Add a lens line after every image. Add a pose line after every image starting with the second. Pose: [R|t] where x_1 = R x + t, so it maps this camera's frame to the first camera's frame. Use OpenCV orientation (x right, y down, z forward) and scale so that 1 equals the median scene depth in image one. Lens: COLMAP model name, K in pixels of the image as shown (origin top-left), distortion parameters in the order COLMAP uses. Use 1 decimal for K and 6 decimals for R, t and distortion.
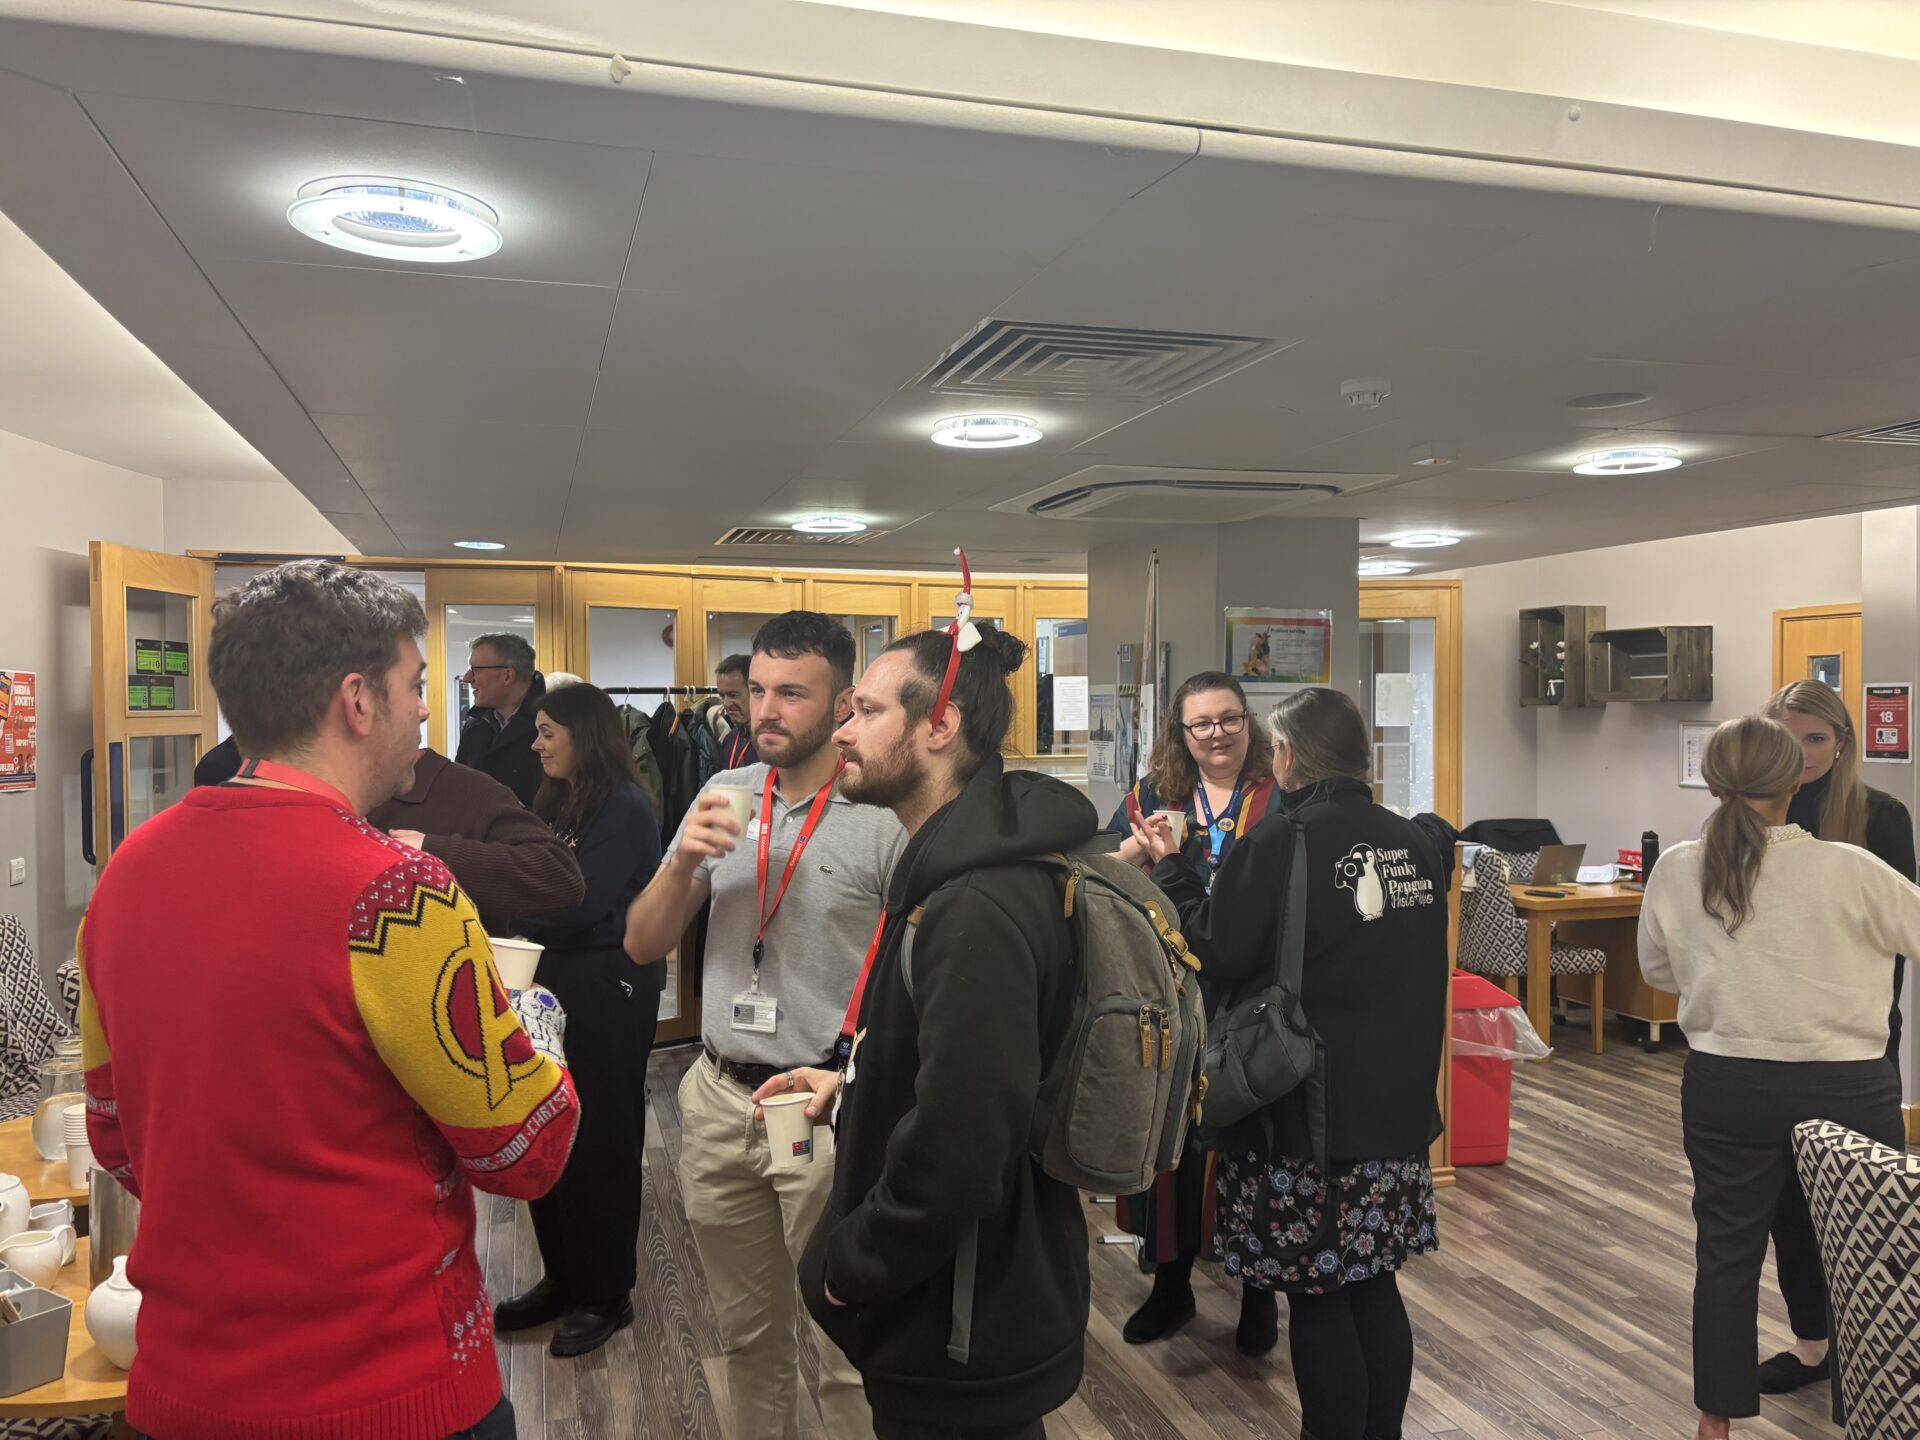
lens RADIAL K [[1448.4, 0, 962.4], [0, 1448.4, 722.0], [0, 0, 1]] dist [0.007863, -0.010251]
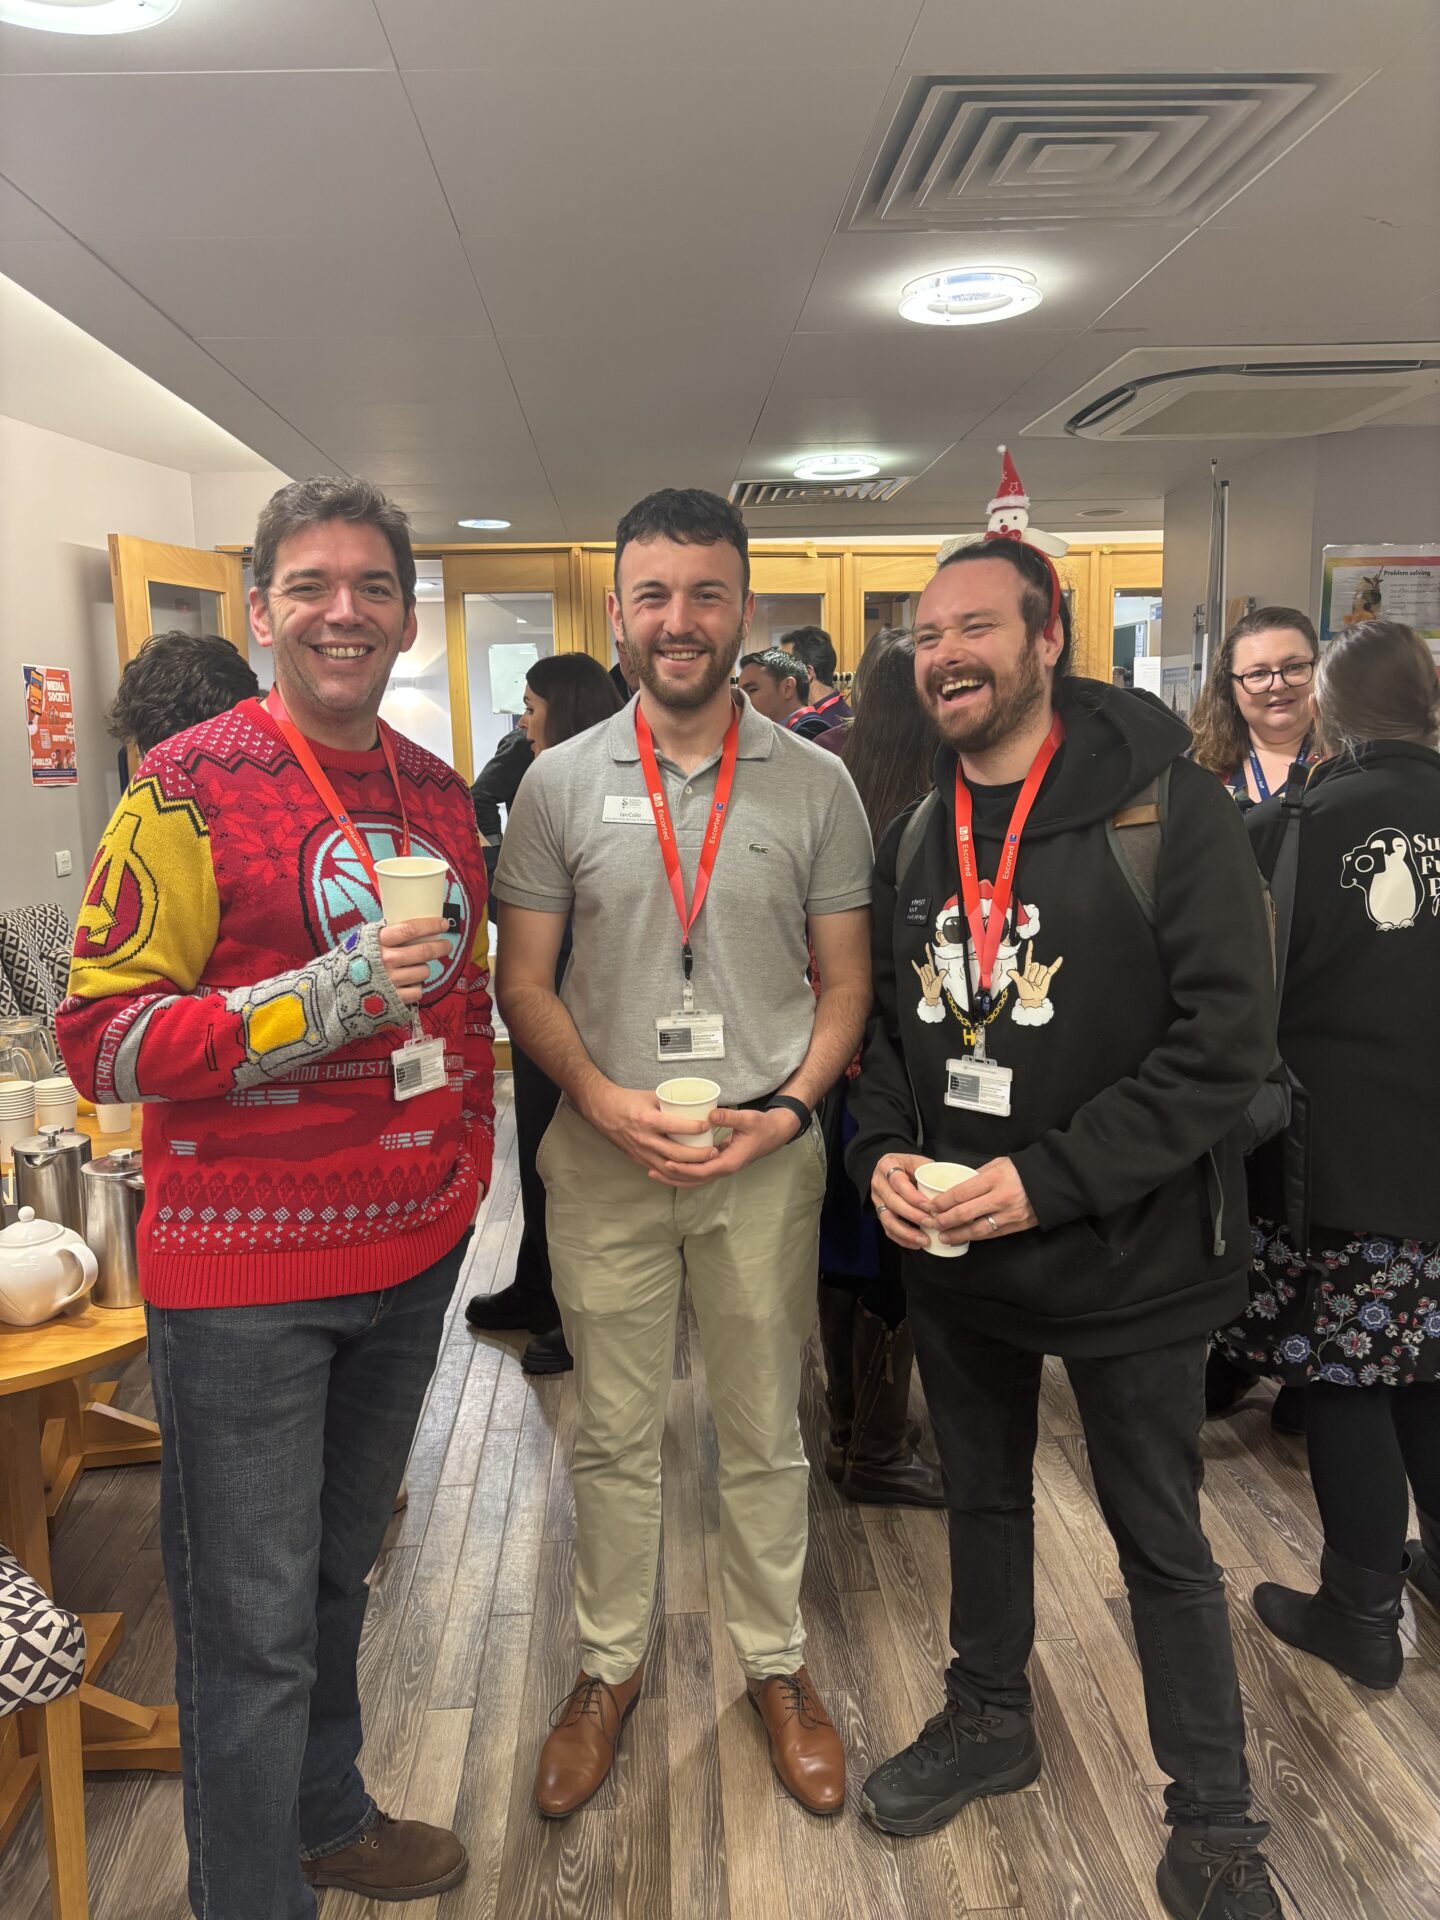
lens RADIAL K [[1448.4, 0, 719.0], [0, 1448.4, 949.2], [0, 0, 1]] dist [0.007863, -0.010251]
pose [[0.969559, 0.019431, -0.244085, 0.063124], [0.015080, 0.990215, 0.138731, 0.029718], [0.244392, -0.138189, 0.959779, 0.122758]]
